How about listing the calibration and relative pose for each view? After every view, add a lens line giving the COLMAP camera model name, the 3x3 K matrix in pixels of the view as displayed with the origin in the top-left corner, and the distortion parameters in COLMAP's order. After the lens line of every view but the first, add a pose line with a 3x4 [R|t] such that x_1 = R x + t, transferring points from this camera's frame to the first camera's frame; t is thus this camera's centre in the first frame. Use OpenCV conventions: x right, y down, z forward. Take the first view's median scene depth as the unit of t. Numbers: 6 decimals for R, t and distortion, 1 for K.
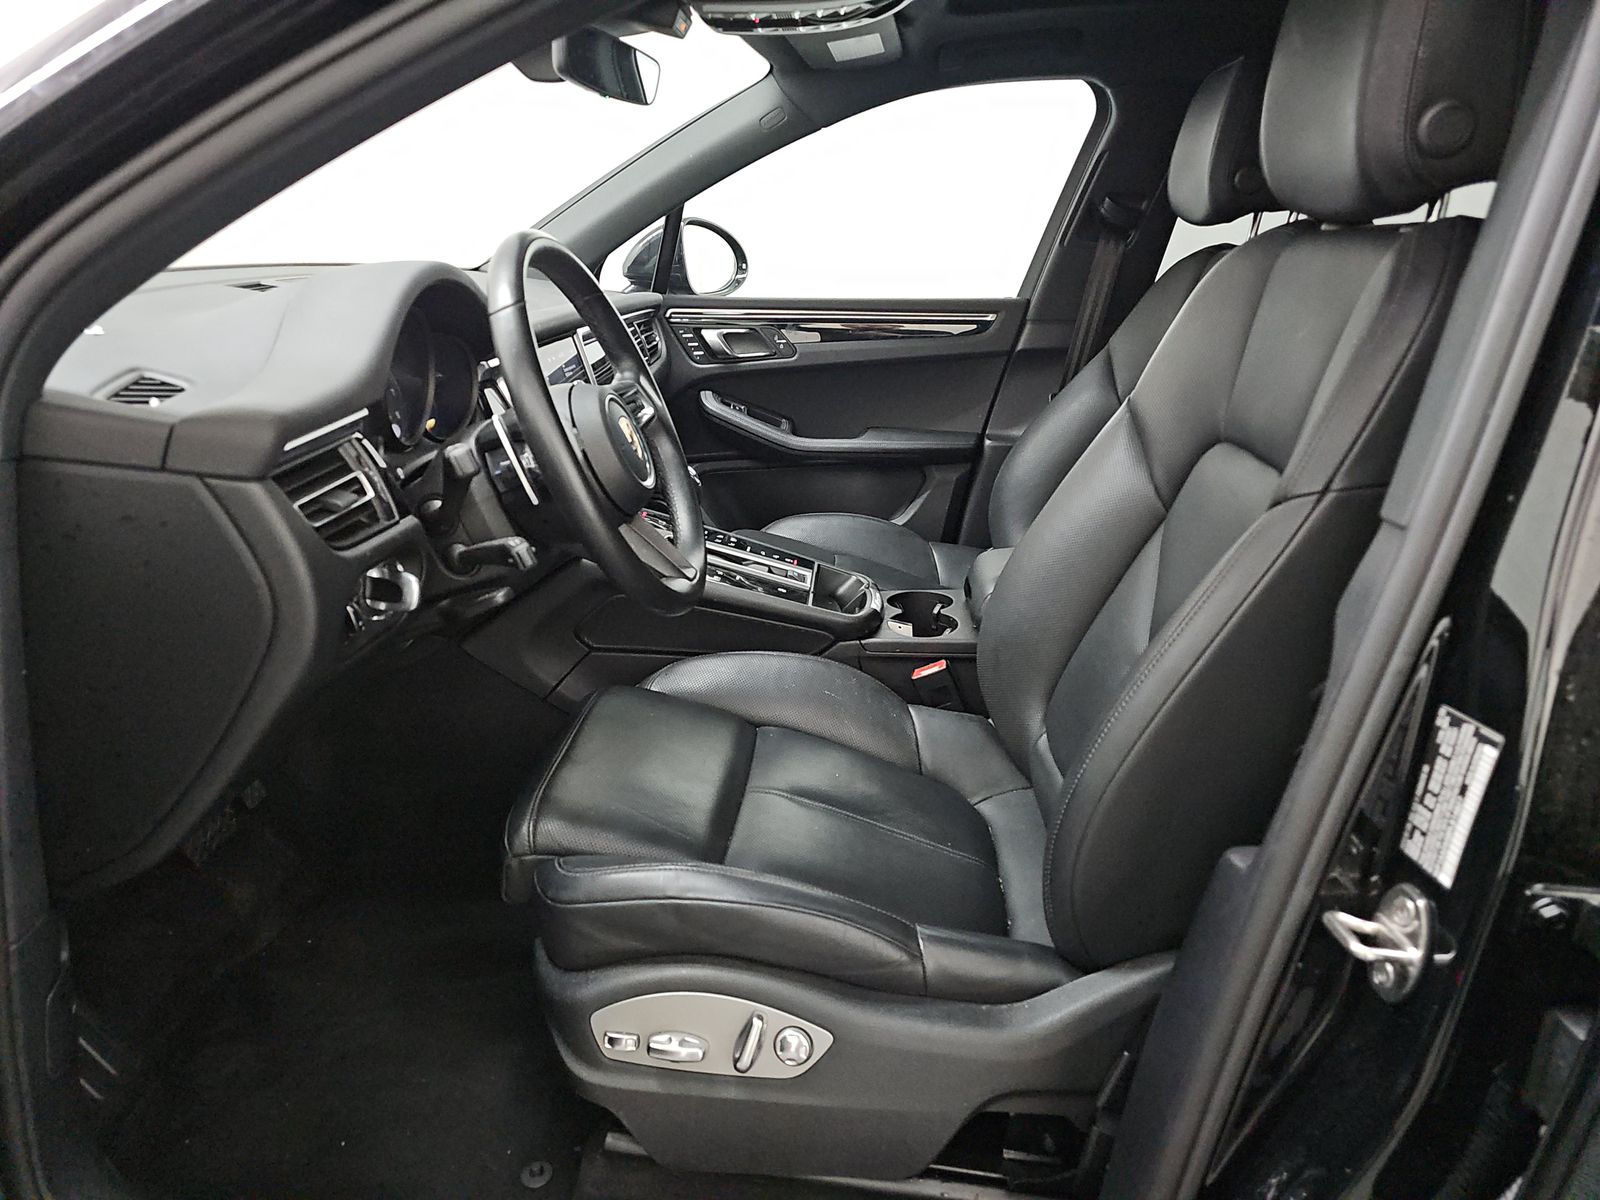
lens RADIAL K [[1065.9, 0, 769.0], [0, 1065.9, 632.8], [0, 0, 1]] dist [0.043361, -0.041950]
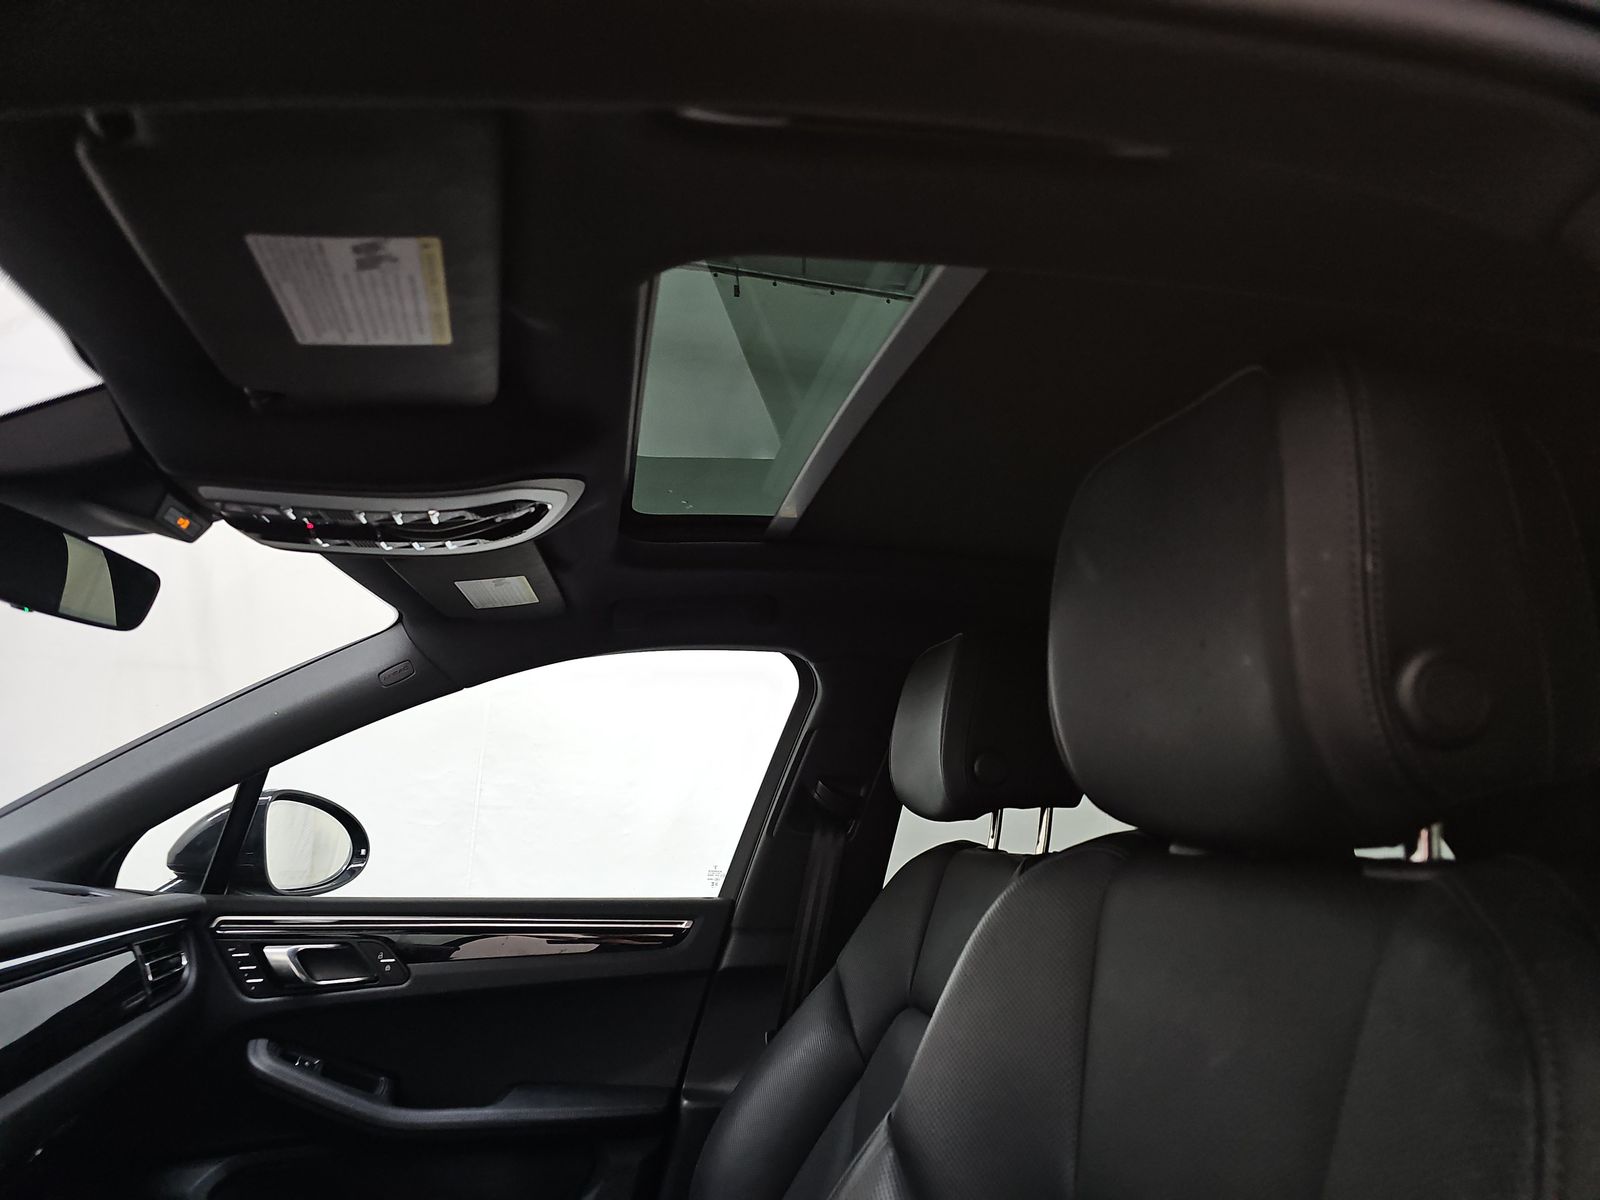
lens RADIAL K [[1099.2, 0, 847.1], [0, 1099.2, 602.3], [0, 0, 1]] dist [0.042395, -0.032080]
pose [[0.951126, 0.076507, 0.299175, 0.065521], [0.087599, 0.862179, -0.498974, -0.092393], [-0.296117, 0.500794, 0.813339, 0.218767]]
